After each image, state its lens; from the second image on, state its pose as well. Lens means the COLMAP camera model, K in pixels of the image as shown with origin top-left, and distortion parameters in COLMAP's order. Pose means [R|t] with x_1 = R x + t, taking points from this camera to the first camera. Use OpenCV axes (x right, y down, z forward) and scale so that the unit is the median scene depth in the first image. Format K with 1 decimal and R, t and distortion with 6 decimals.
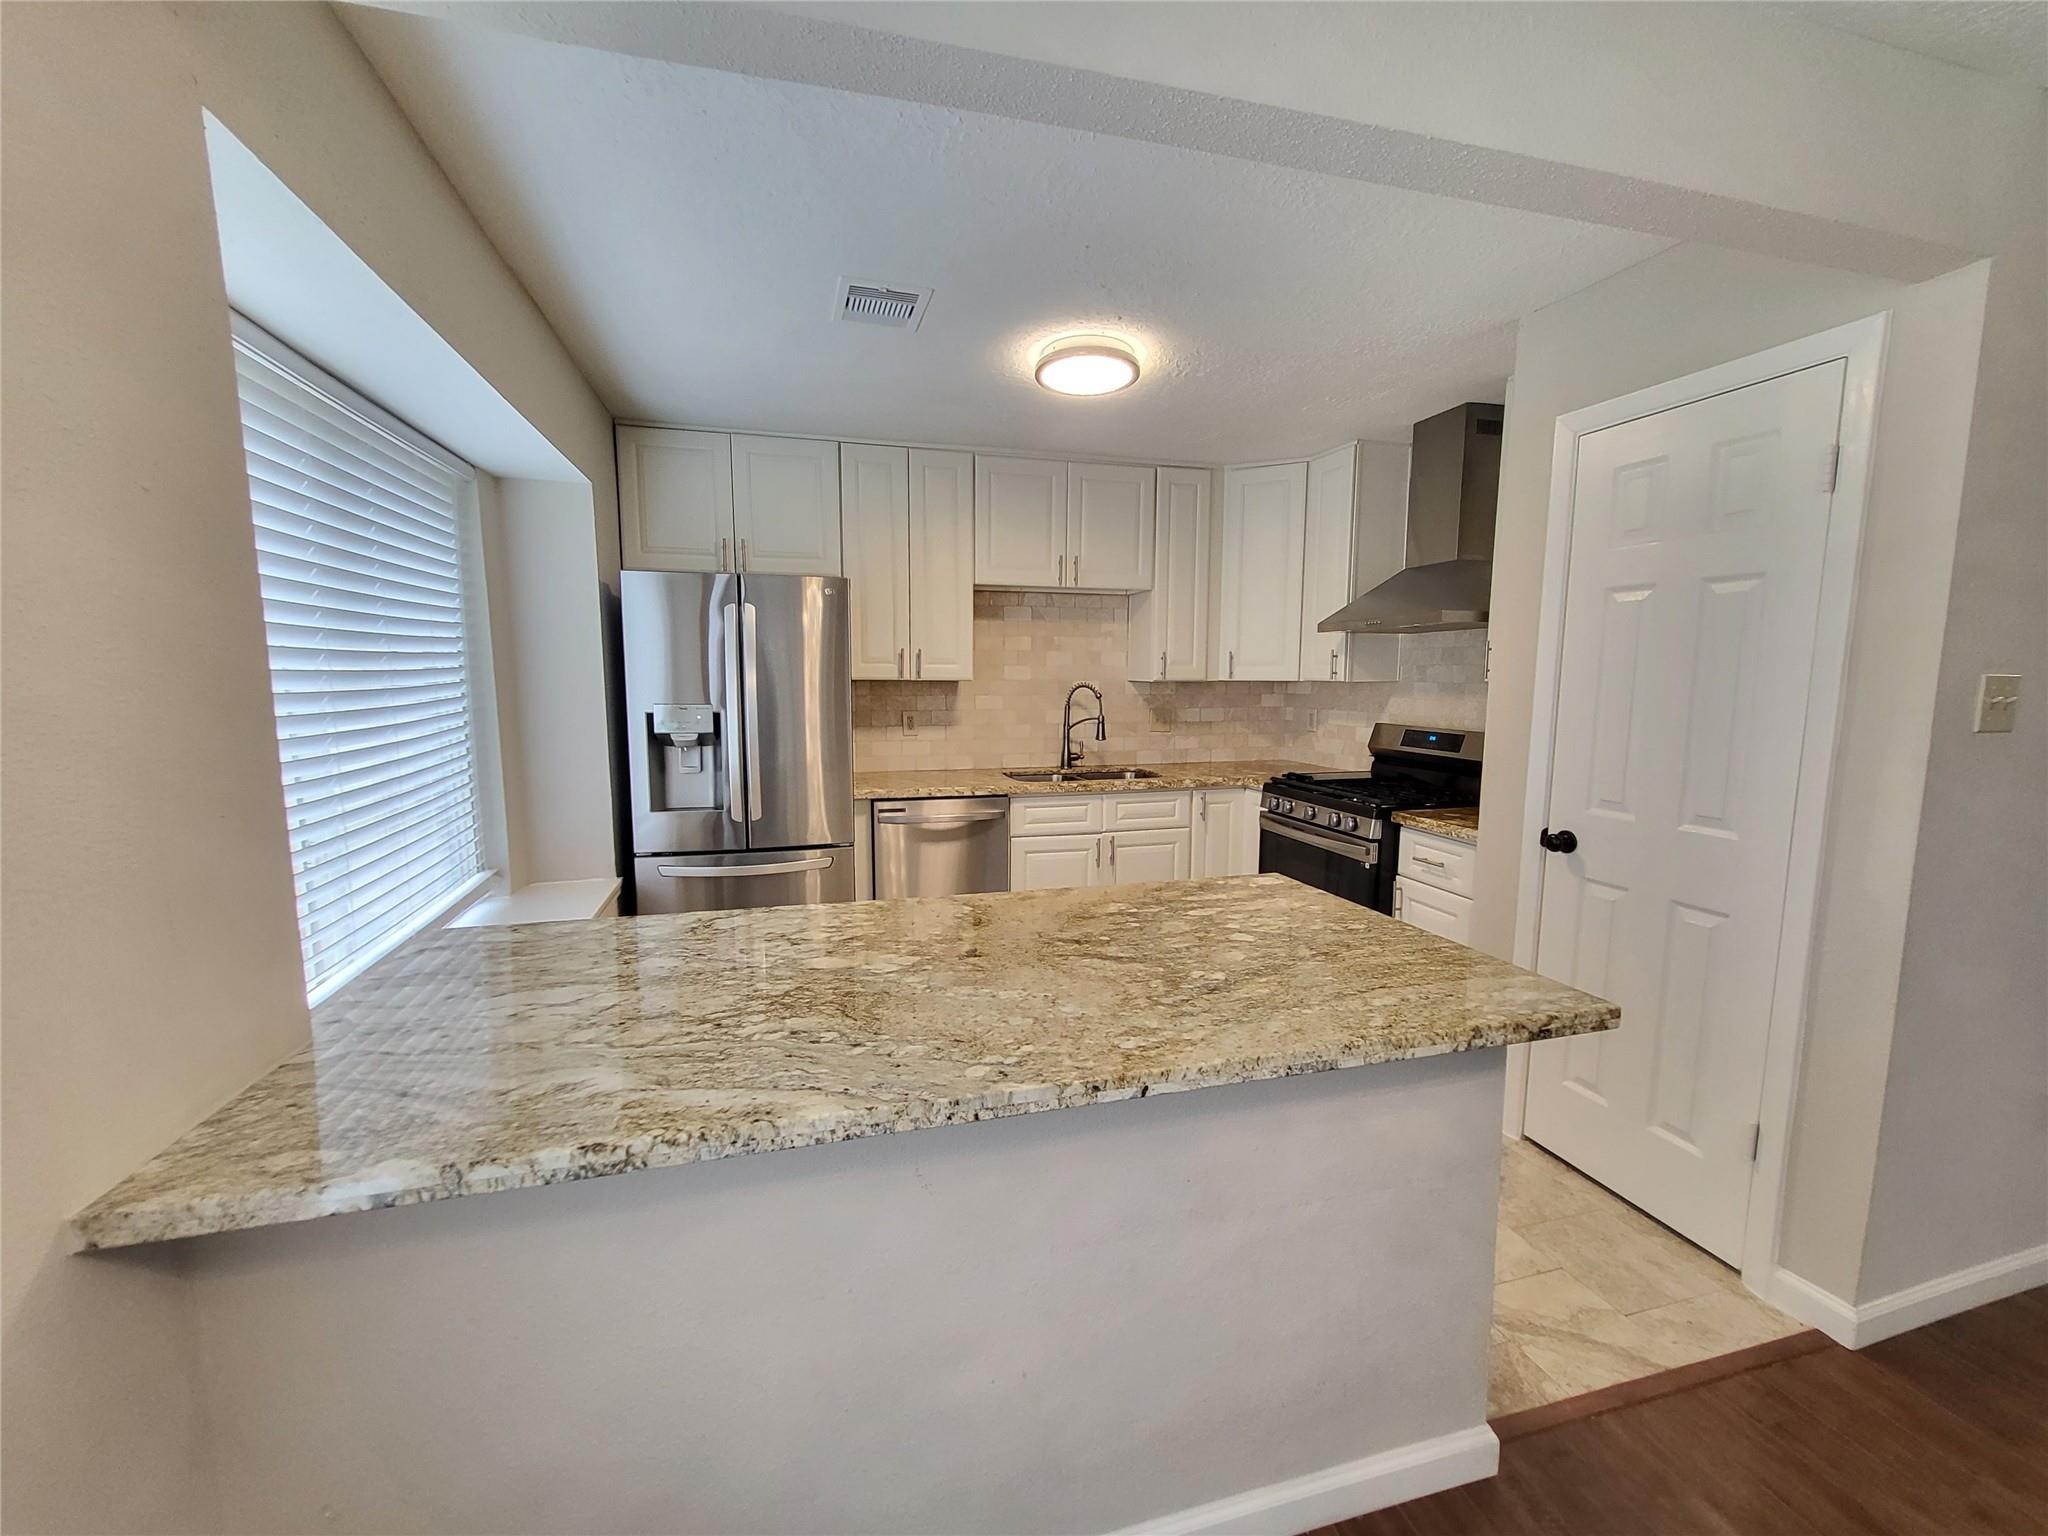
lens RADIAL K [[836.6, 0, 1014.9], [0, 836.6, 773.6], [0, 0, 1]] dist [0.003868, -0.000048]
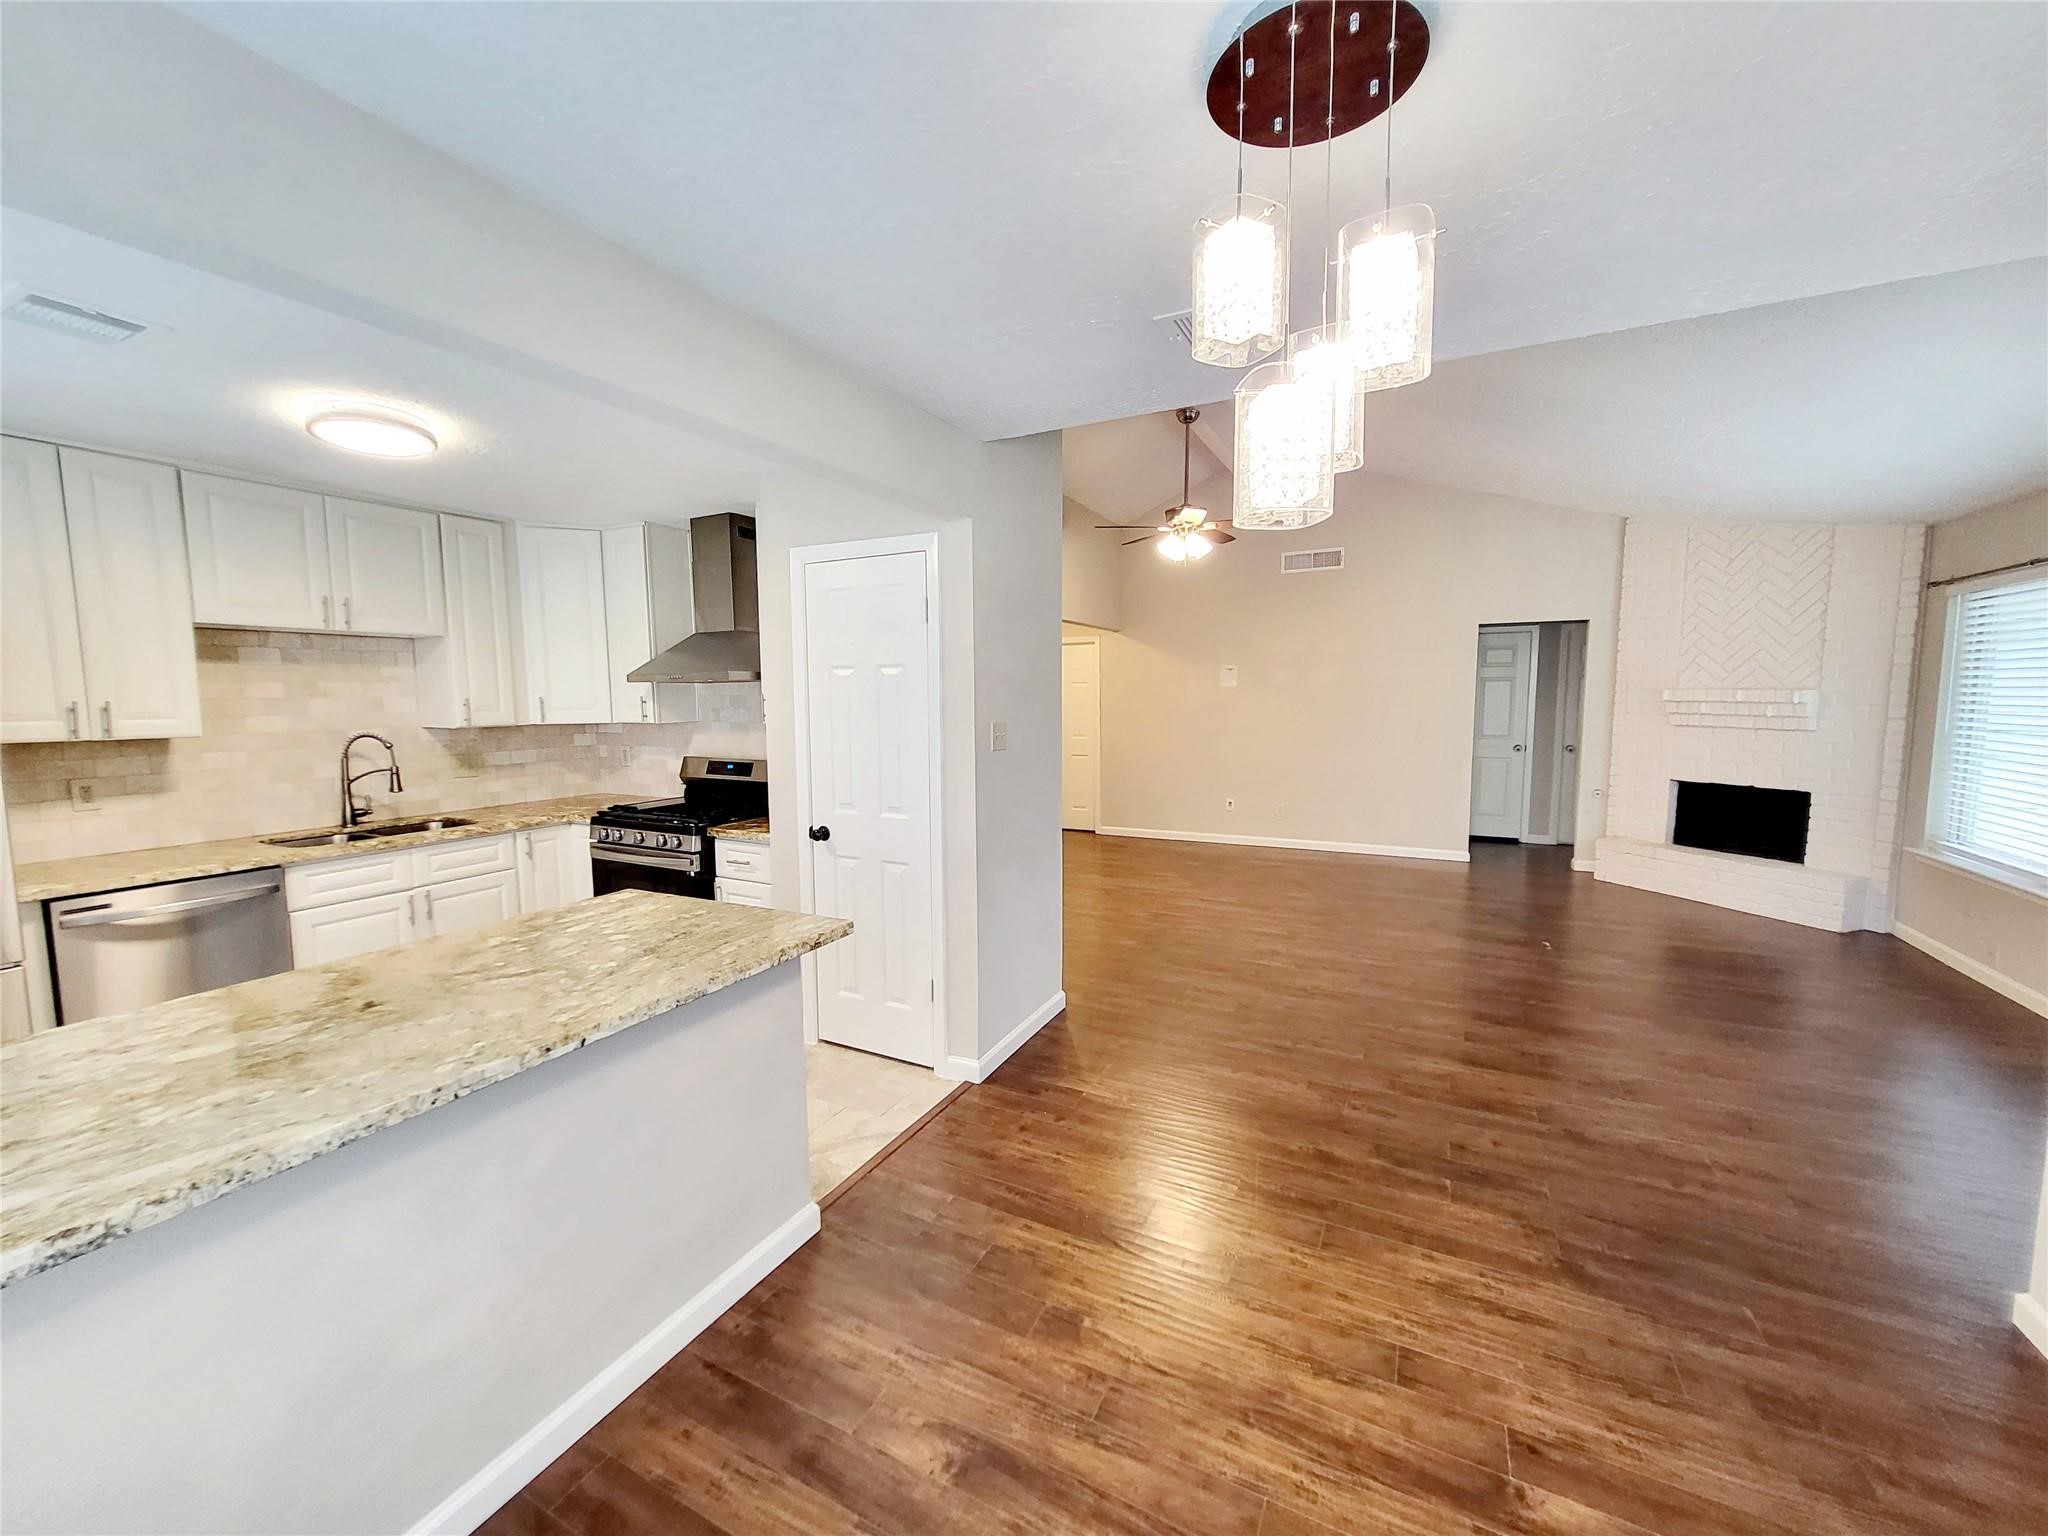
lens RADIAL K [[808.5, 0, 1019.1], [0, 808.5, 765.9], [0, 0, 1]] dist [0.006029, -0.000059]
pose [[0.683770, -0.073356, 0.726001, -0.097669], [0.096775, 0.995262, 0.009416, -0.012537], [-0.723252, 0.063820, 0.687629, -0.171058]]
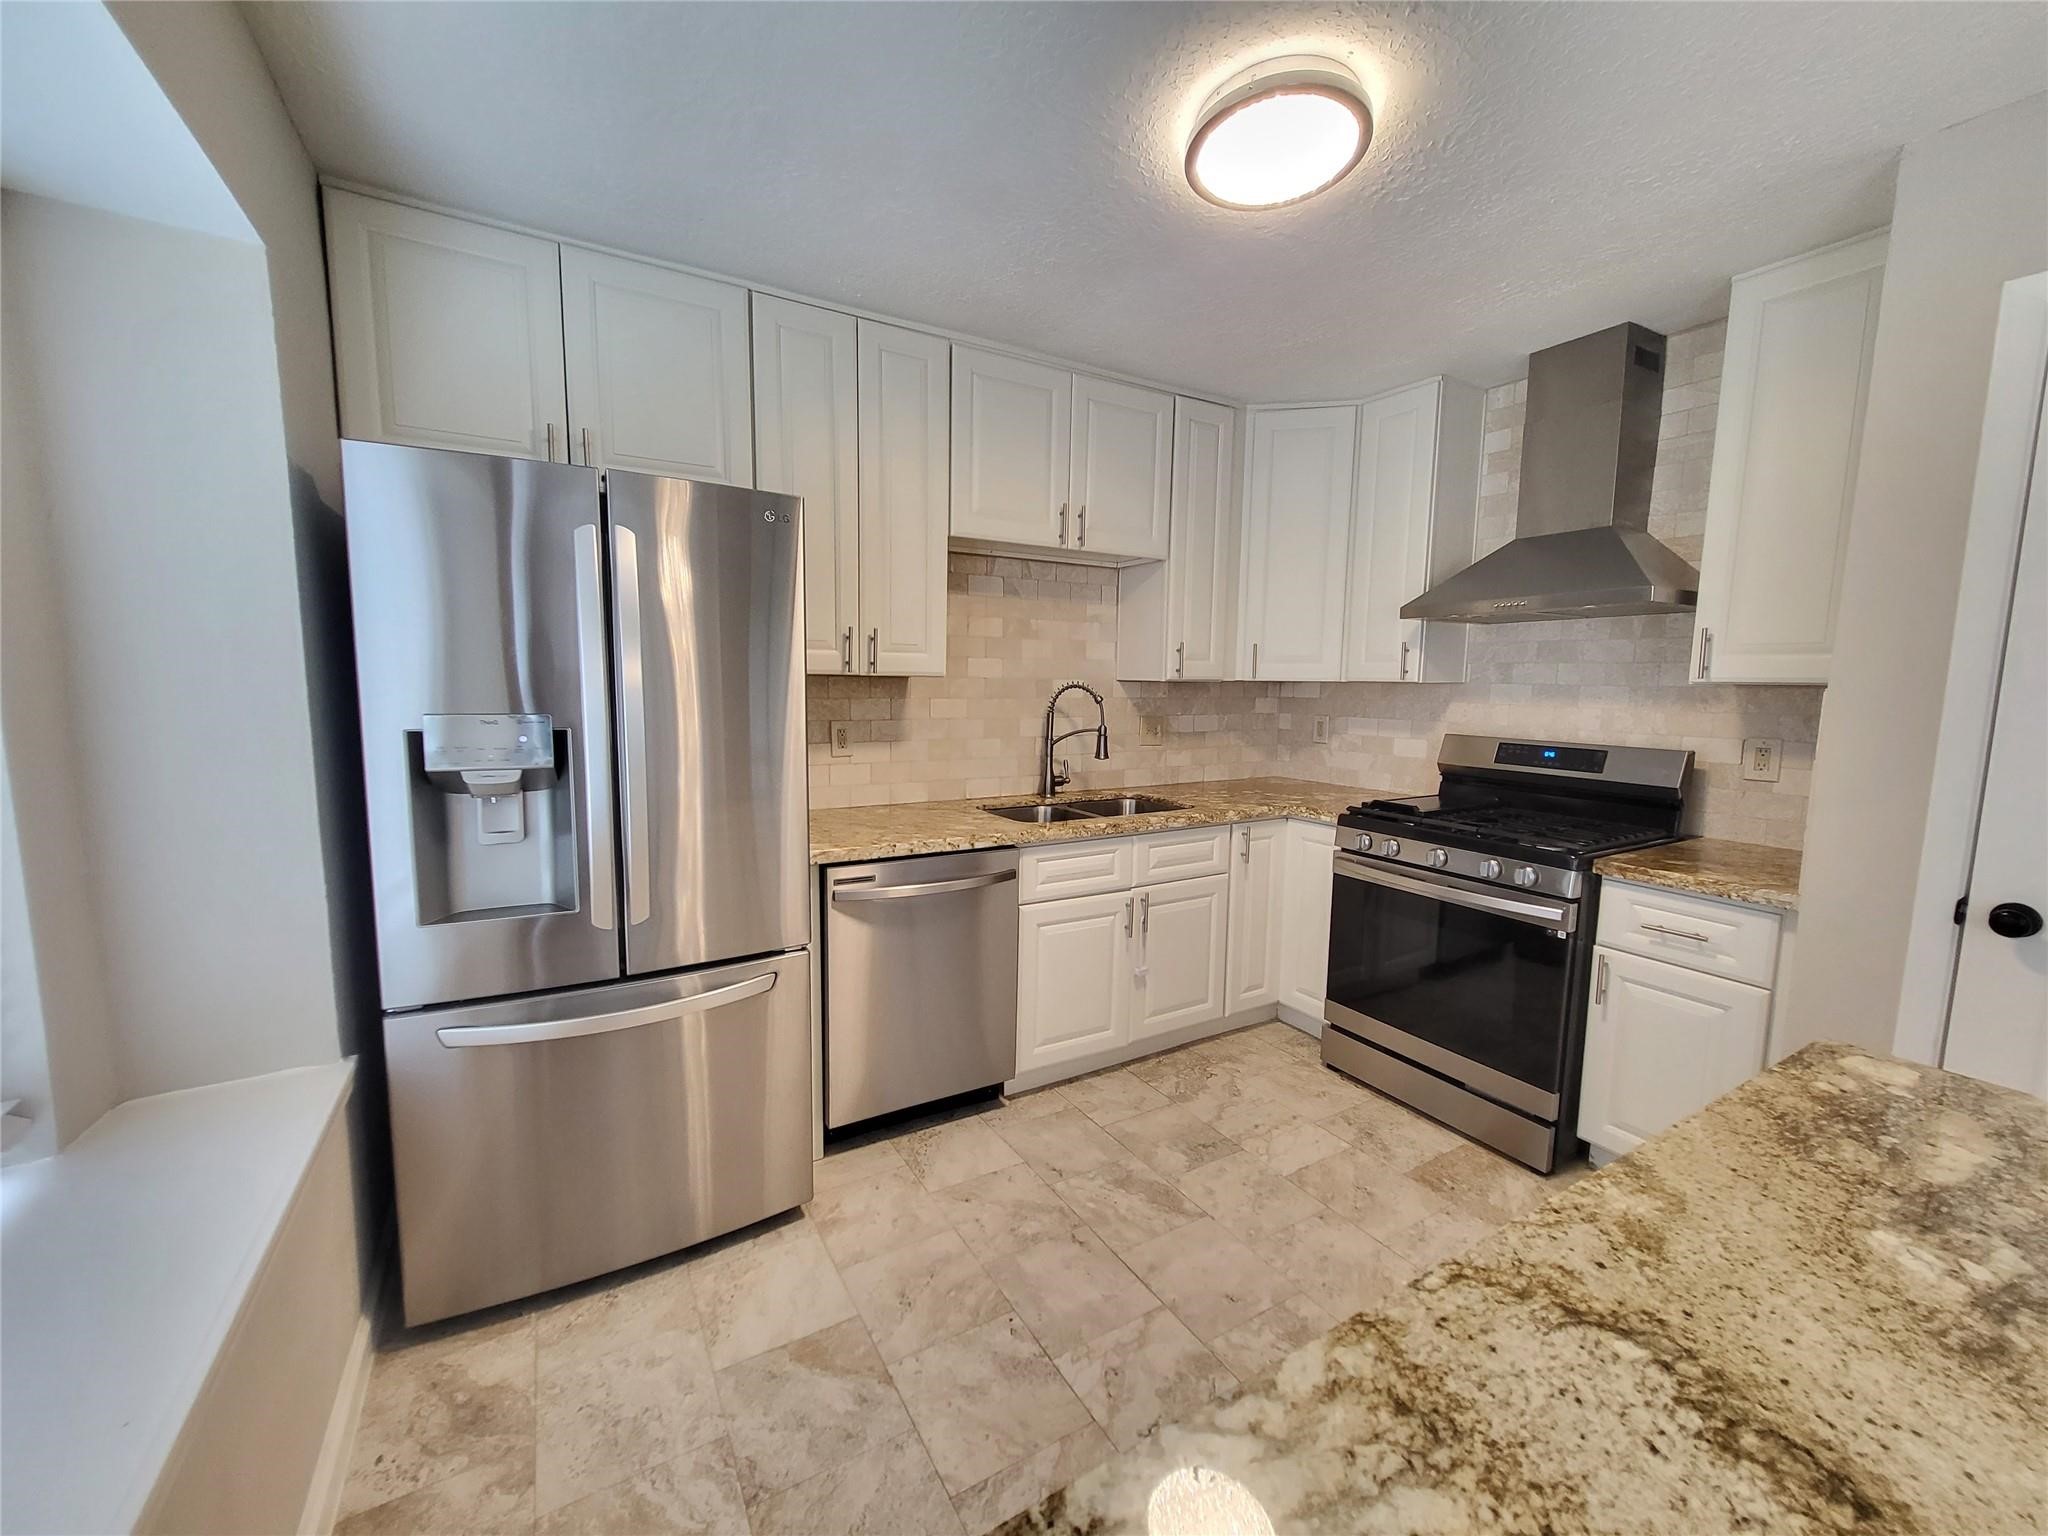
lens RADIAL K [[808.1, 0, 1015.9], [0, 808.1, 770.9], [0, 0, 1]] dist [0.002314, -0.000111]
pose [[0.966779, -0.019820, 0.254843, -0.190638], [0.020897, 0.999780, -0.001517, -0.036646], [-0.254757, 0.006792, 0.966981, 0.395289]]
